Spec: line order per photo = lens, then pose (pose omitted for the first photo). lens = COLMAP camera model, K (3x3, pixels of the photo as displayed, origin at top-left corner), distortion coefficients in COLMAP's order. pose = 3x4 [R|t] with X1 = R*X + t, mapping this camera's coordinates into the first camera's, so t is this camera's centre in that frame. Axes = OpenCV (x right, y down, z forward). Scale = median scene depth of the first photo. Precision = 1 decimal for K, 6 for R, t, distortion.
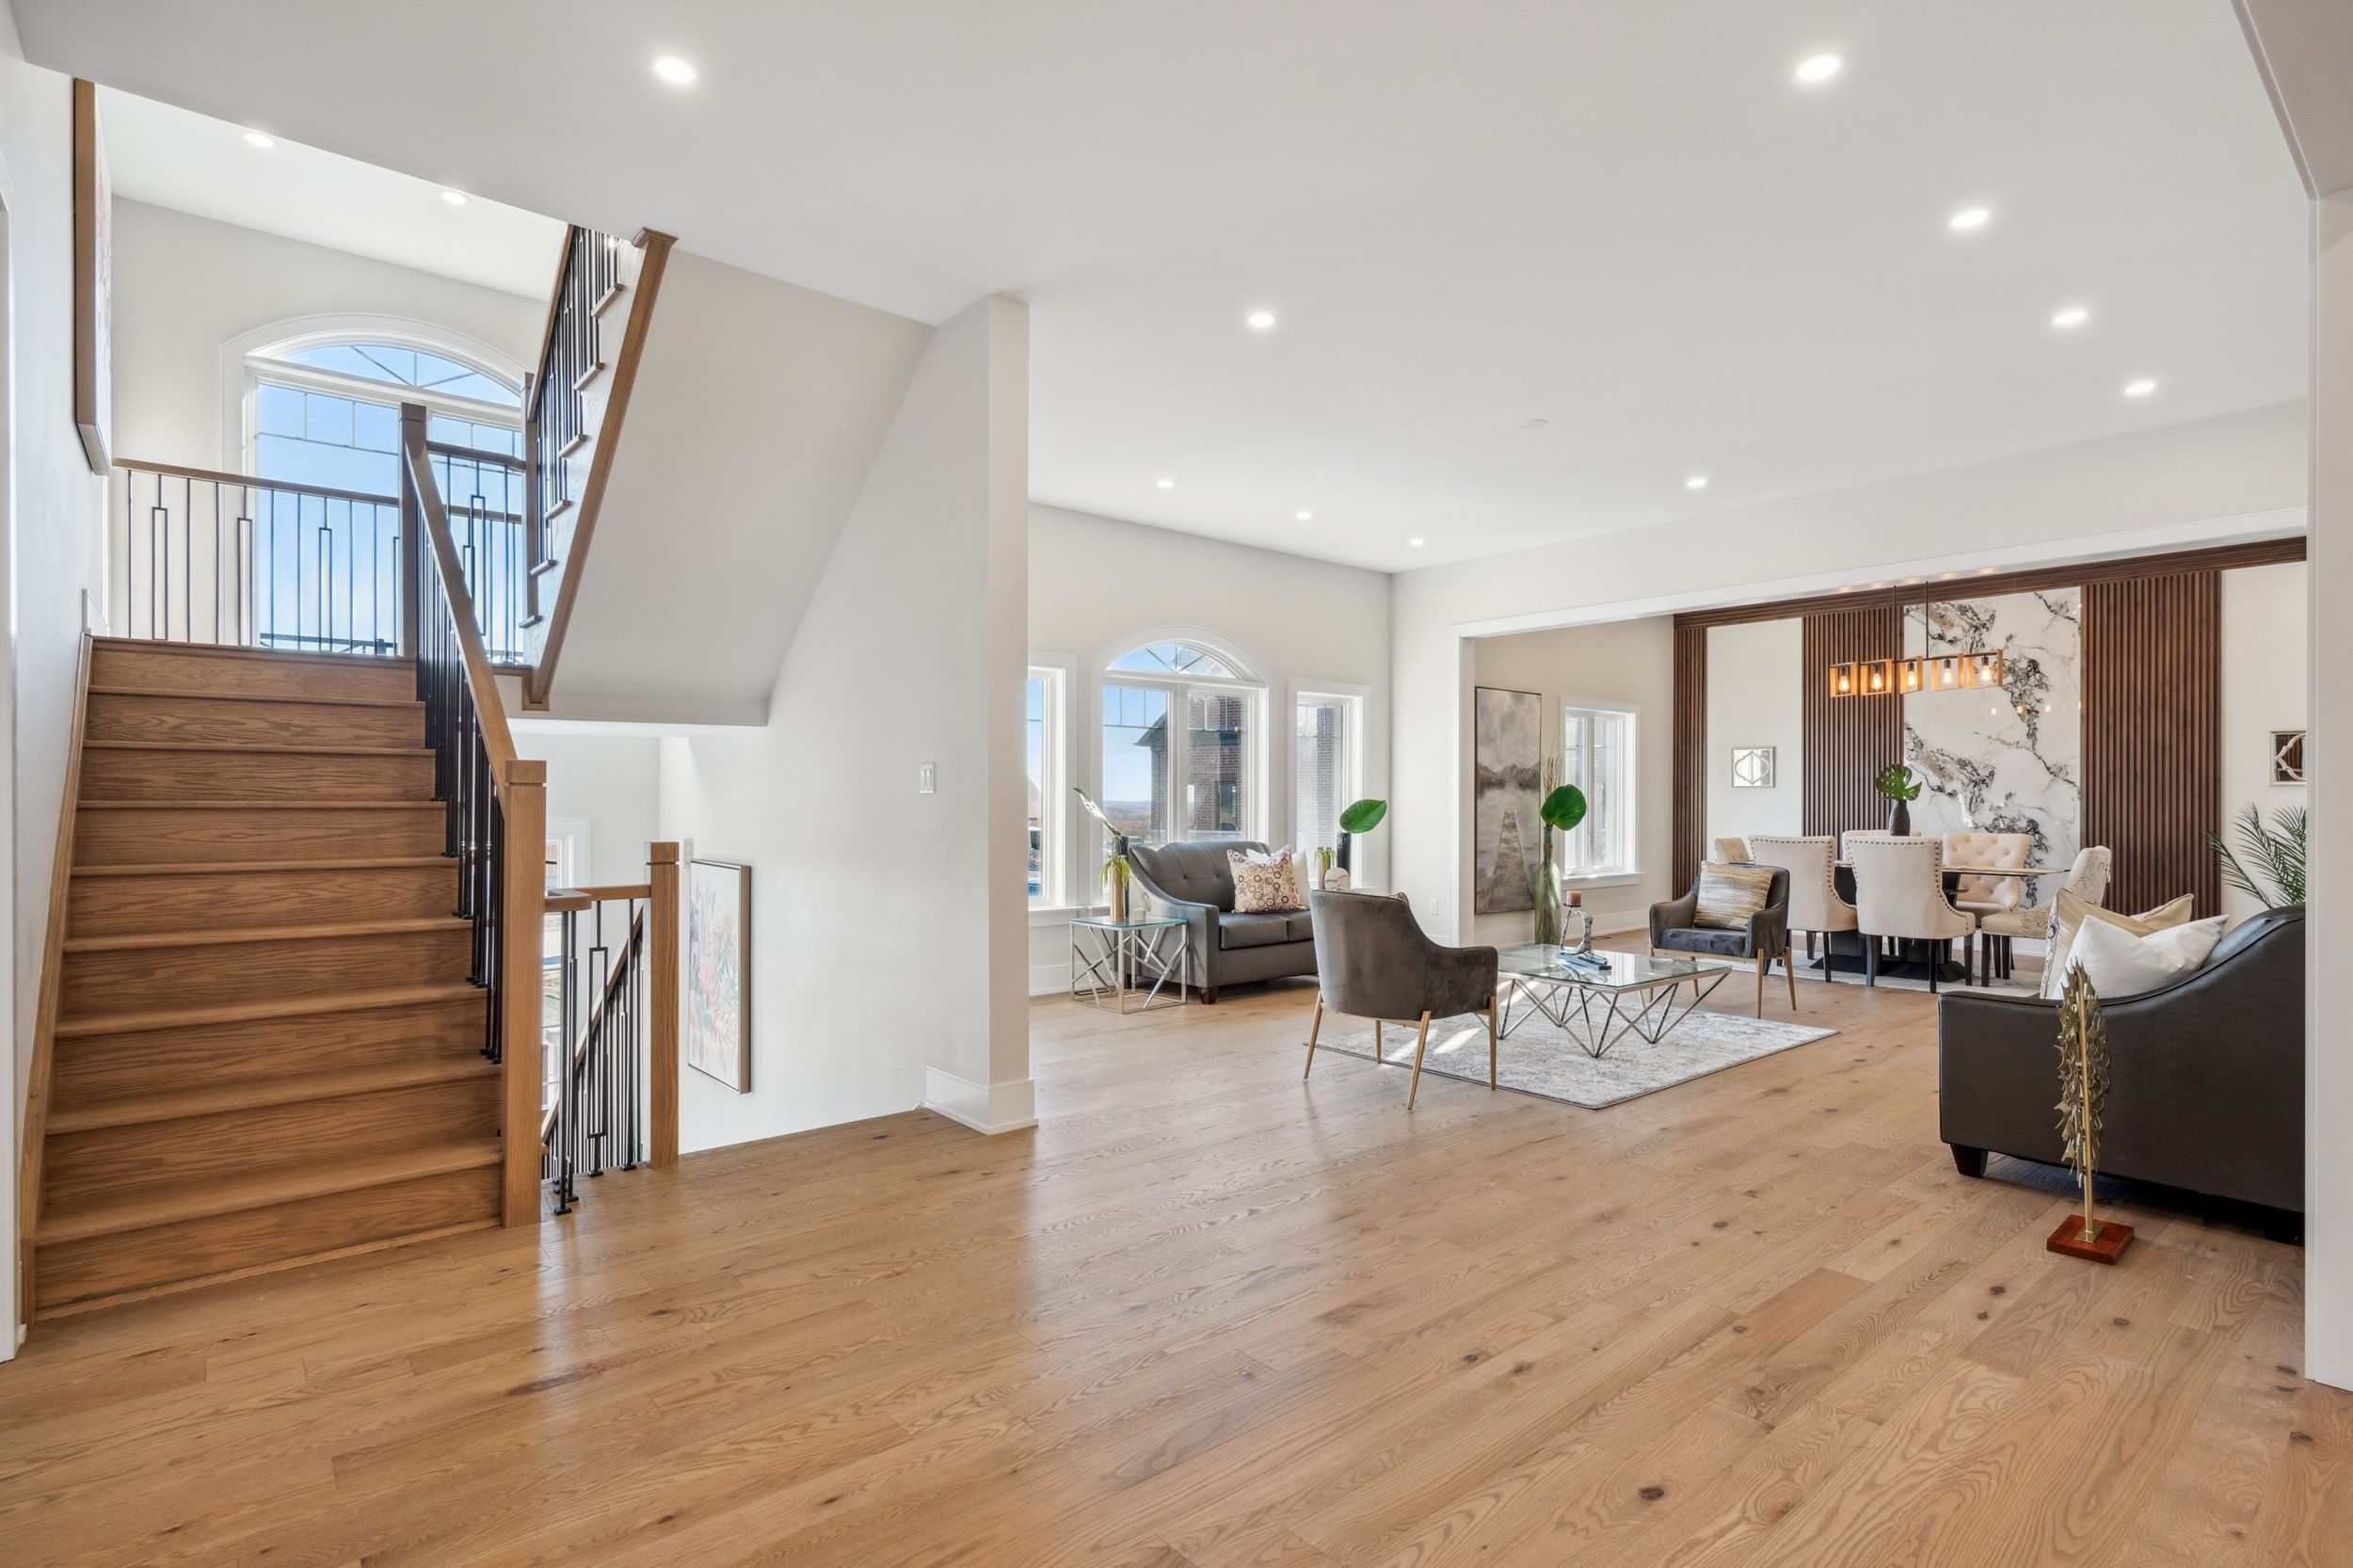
lens RADIAL K [[1141.5, 0, 1163.2], [0, 1141.5, 809.4], [0, 0, 1]] dist [0.004260, -0.002872]
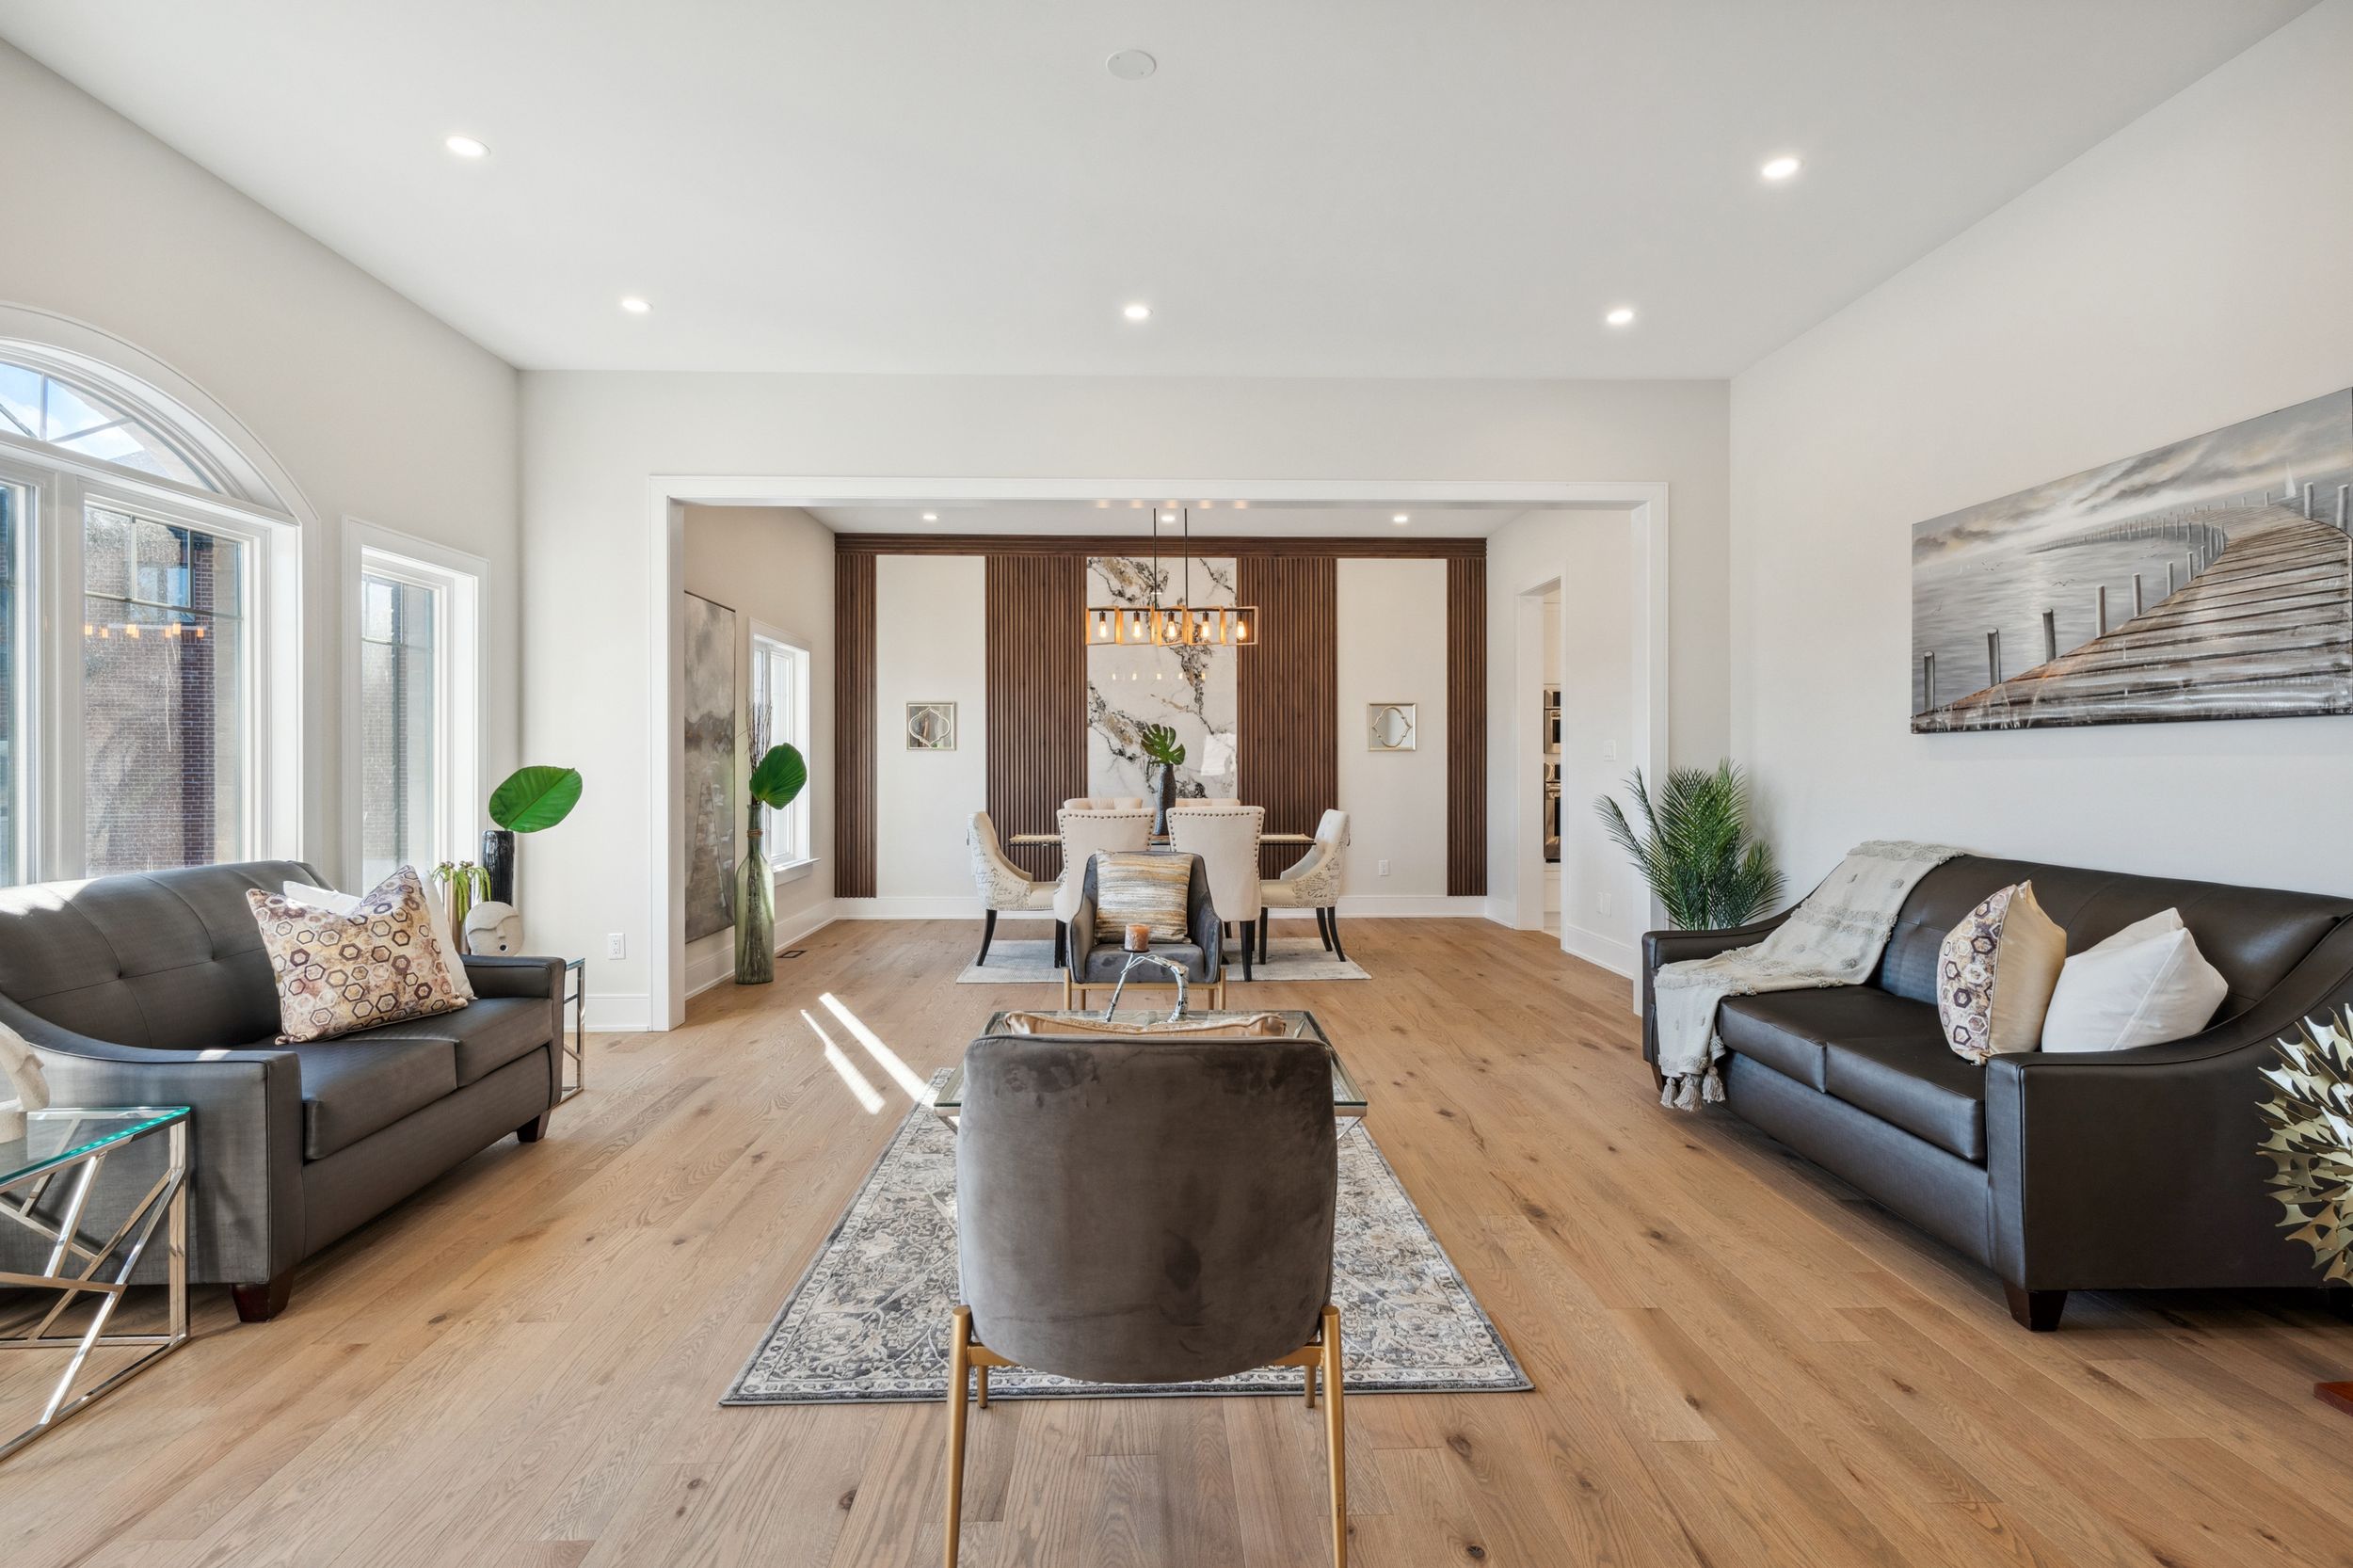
lens RADIAL K [[1141.5, 0, 1171.7], [0, 1141.5, 775.4], [0, 0, 1]] dist [0.004260, -0.002872]
pose [[0.612480, -0.010084, 0.790422, -0.060966], [0.007605, 0.999948, 0.006863, -0.005828], [-0.790450, 0.001808, 0.612524, 0.452485]]
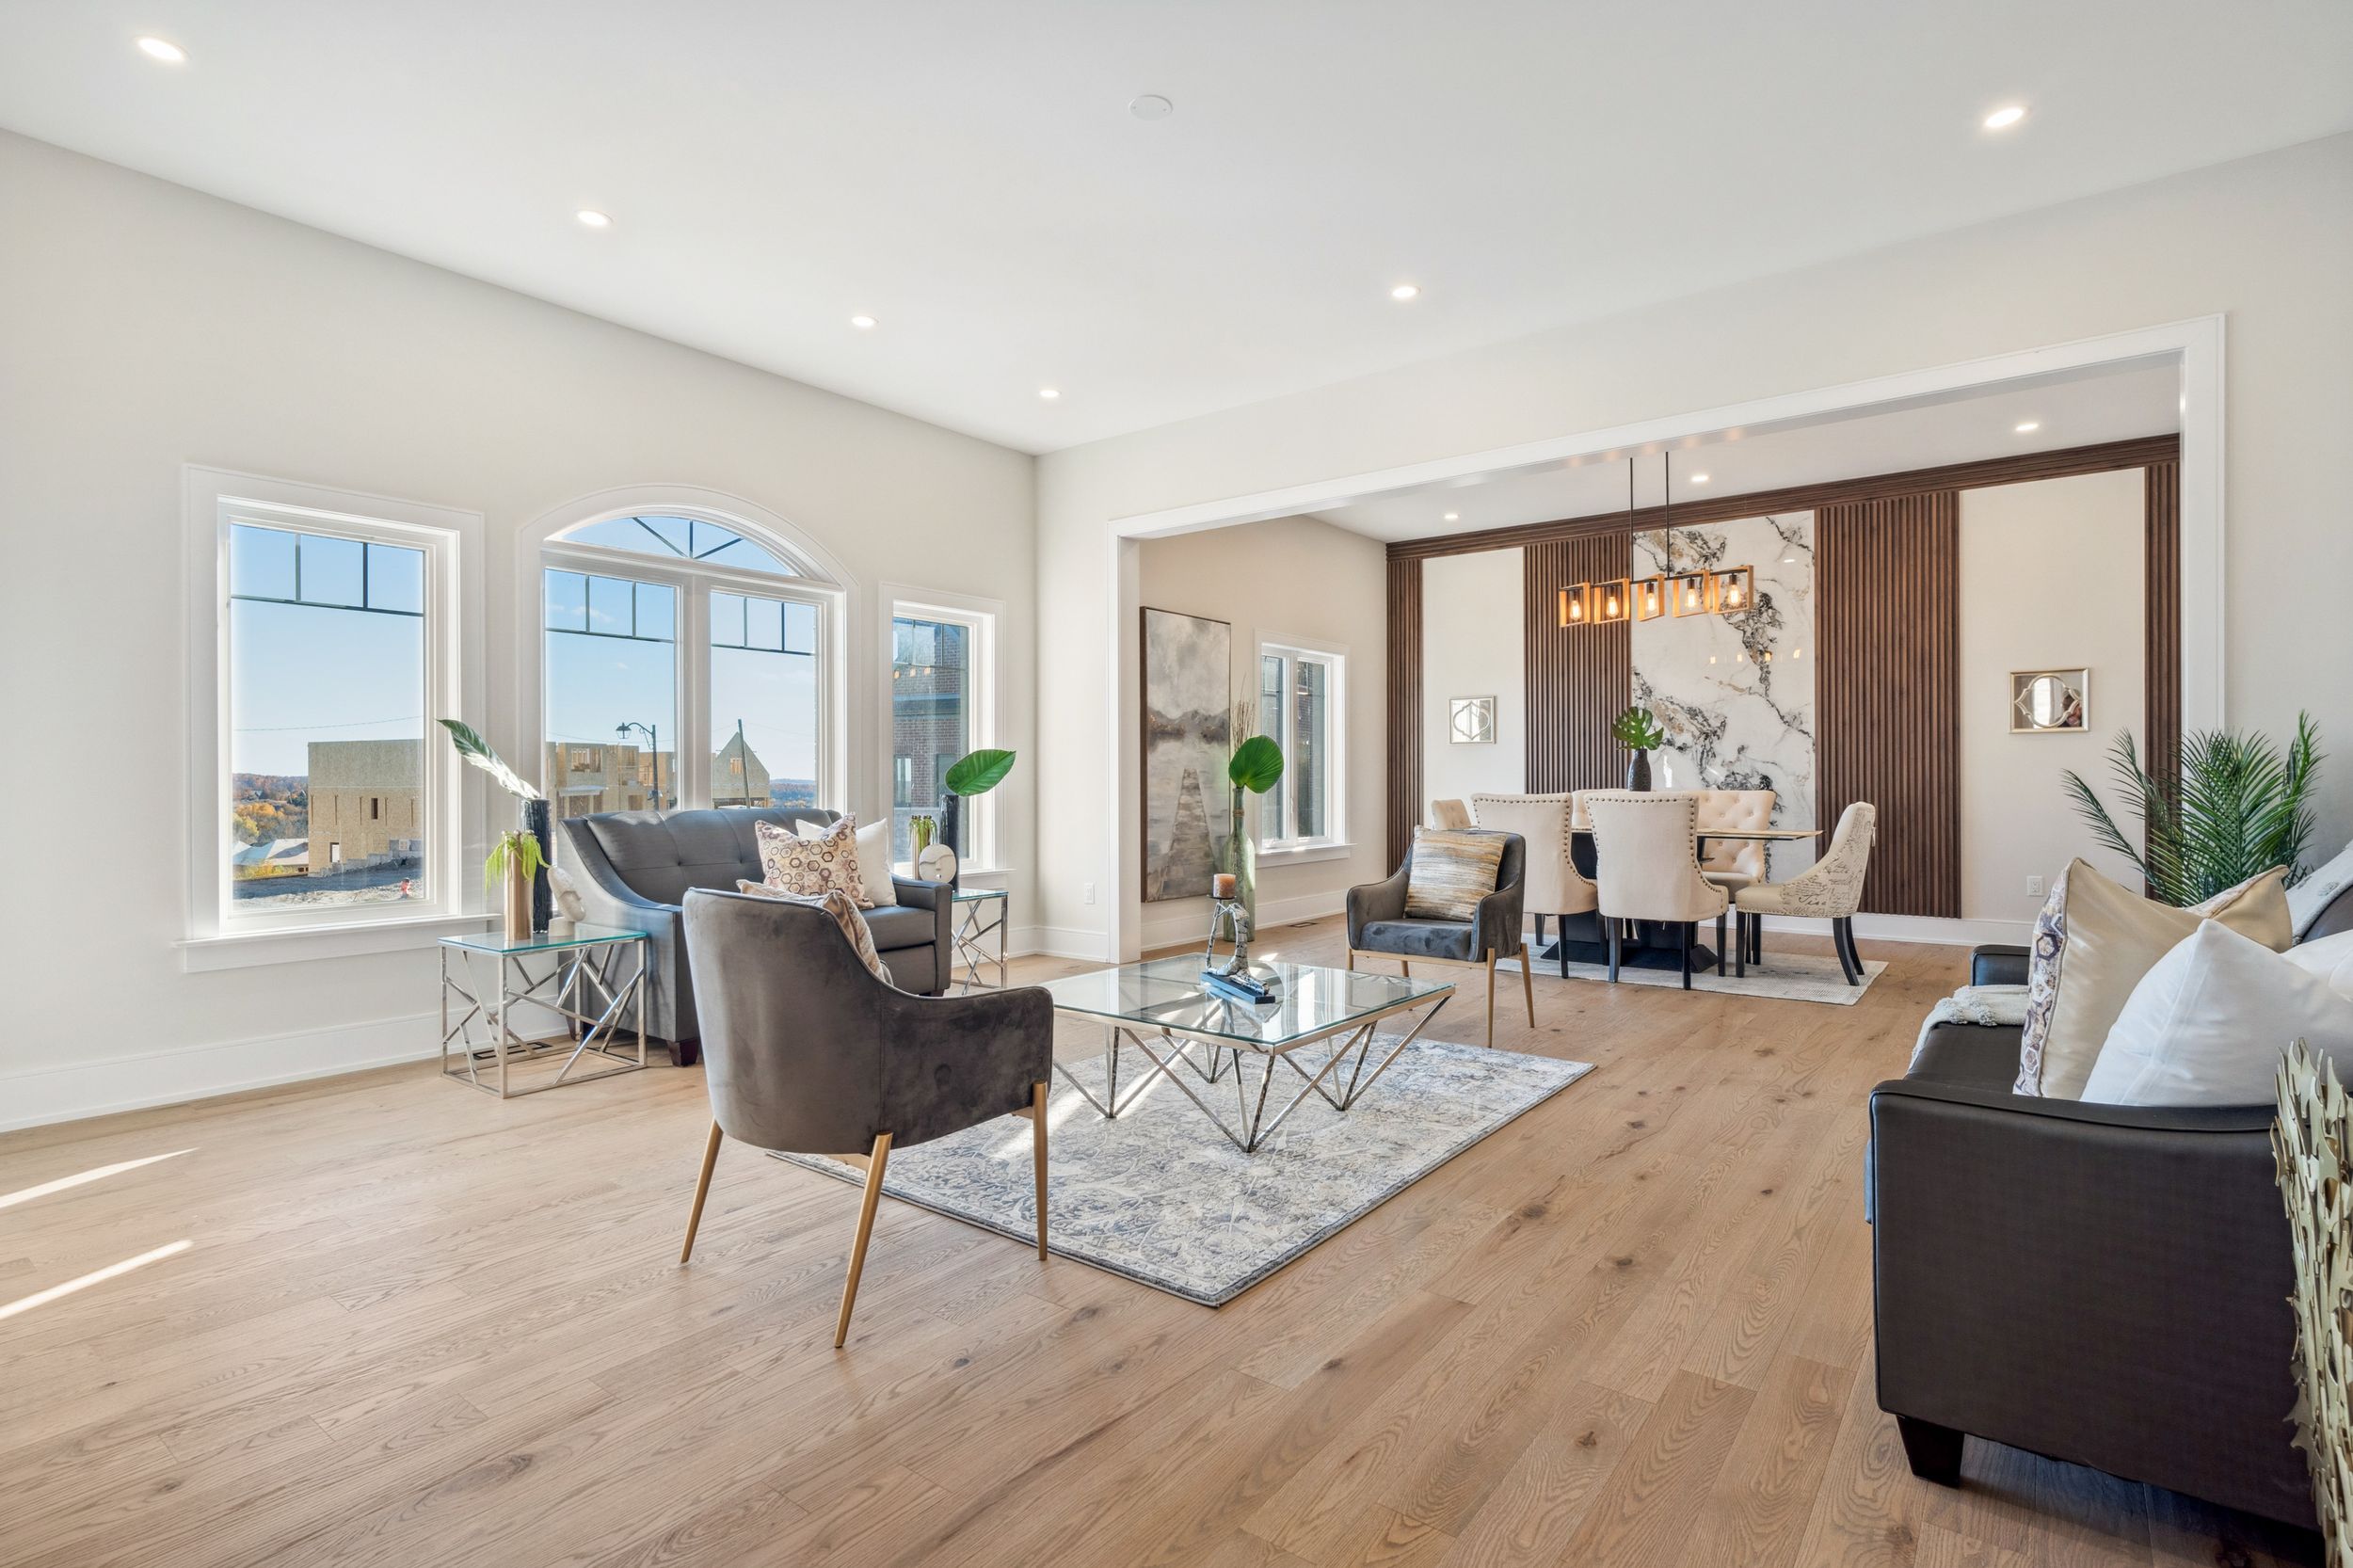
lens RADIAL K [[1141.5, 0, 1170.4], [0, 1141.5, 780.4], [0, 0, 1]] dist [0.004260, -0.002872]
pose [[0.975277, -0.004810, 0.220931, 0.136537], [0.006165, 0.999966, -0.005445, 0.016148], [-0.220898, 0.006672, 0.975274, 0.278435]]
